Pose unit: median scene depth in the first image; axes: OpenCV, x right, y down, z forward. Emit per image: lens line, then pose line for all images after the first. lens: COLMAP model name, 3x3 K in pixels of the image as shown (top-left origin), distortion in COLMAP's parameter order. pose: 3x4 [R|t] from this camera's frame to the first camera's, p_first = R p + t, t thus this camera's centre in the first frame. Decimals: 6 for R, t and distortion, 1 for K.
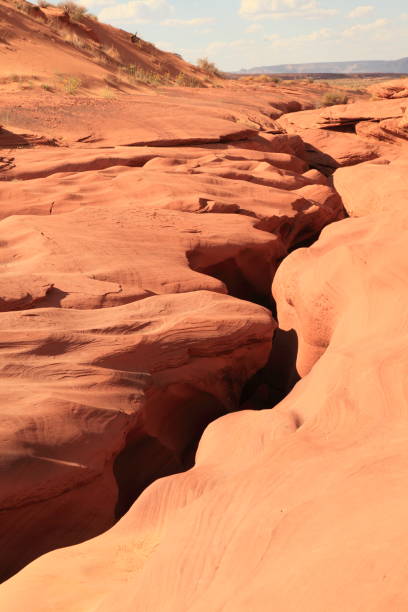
lens RADIAL K [[1275.7, 0, 204.0], [0, 1275.7, 306.0], [0, 0, 1]] dist [0.234464, -0.028250]
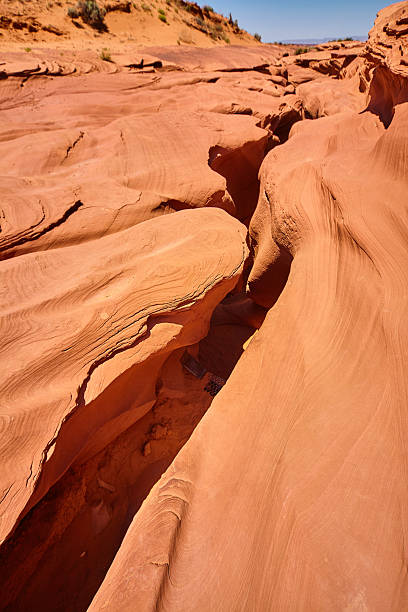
lens RADIAL K [[303.3, 0, 204.0], [0, 303.3, 306.0], [0, 0, 1]] dist [-0.001316, -0.000305]
pose [[0.990804, 0.089980, -0.101051, 0.027139], [-0.026400, 0.861040, 0.507851, -0.047838], [0.132705, -0.500513, 0.855498, 0.403752]]
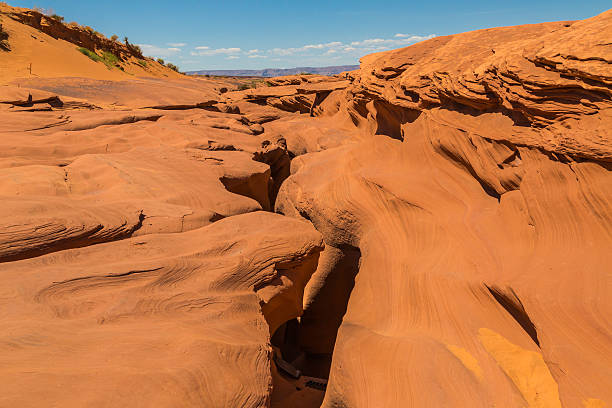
lens RADIAL K [[656.7, 0, 306.0], [0, 656.7, 204.0], [0, 0, 1]] dist [0.030110, -0.002688]
pose [[0.975255, -0.029913, 0.219050, -0.058427], [0.027447, 0.999521, 0.014294, -0.015837], [-0.219372, -0.007928, 0.975609, 0.196745]]
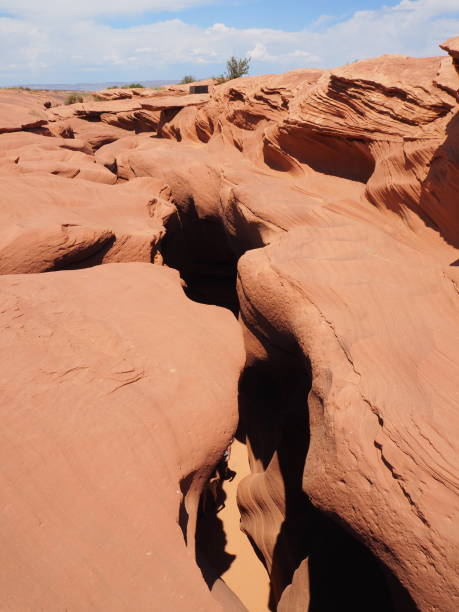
lens RADIAL K [[493.8, 0, 229.5], [0, 493.8, 306.0], [0, 0, 1]] dist [-0.068284, 0.000399]
pose [[0.901532, -0.146073, 0.407310, -0.033136], [0.047084, 0.968824, 0.243235, -0.096416], [-0.430142, -0.200107, 0.880304, 0.661851]]
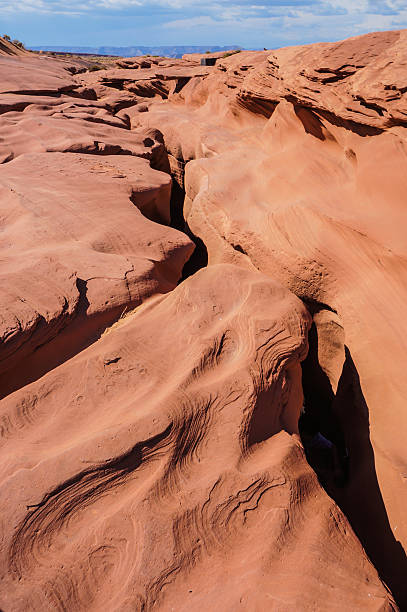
lens RADIAL K [[551.3, 0, 201.9], [0, 551.3, 324.0], [0, 0, 1]] dist [-0.009563, -0.013789]
pose [[0.944372, -0.100290, 0.313214, -0.092233], [0.010808, 0.961319, 0.275224, -0.052275], [-0.328701, -0.256528, 0.908927, 0.338506]]
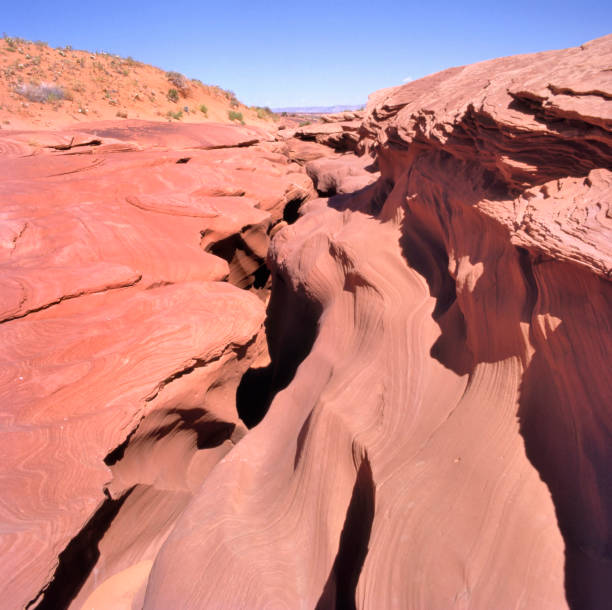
lens RADIAL K [[593.0, 0, 306.0], [0, 593.0, 305.0], [0, 0, 1]] dist [-0.015607, -0.004837]
pose [[0.994203, -0.039599, 0.099965, 0.021895], [0.025973, 0.990627, 0.134102, -0.034261], [-0.104339, -0.130728, 0.985913, 0.277583]]
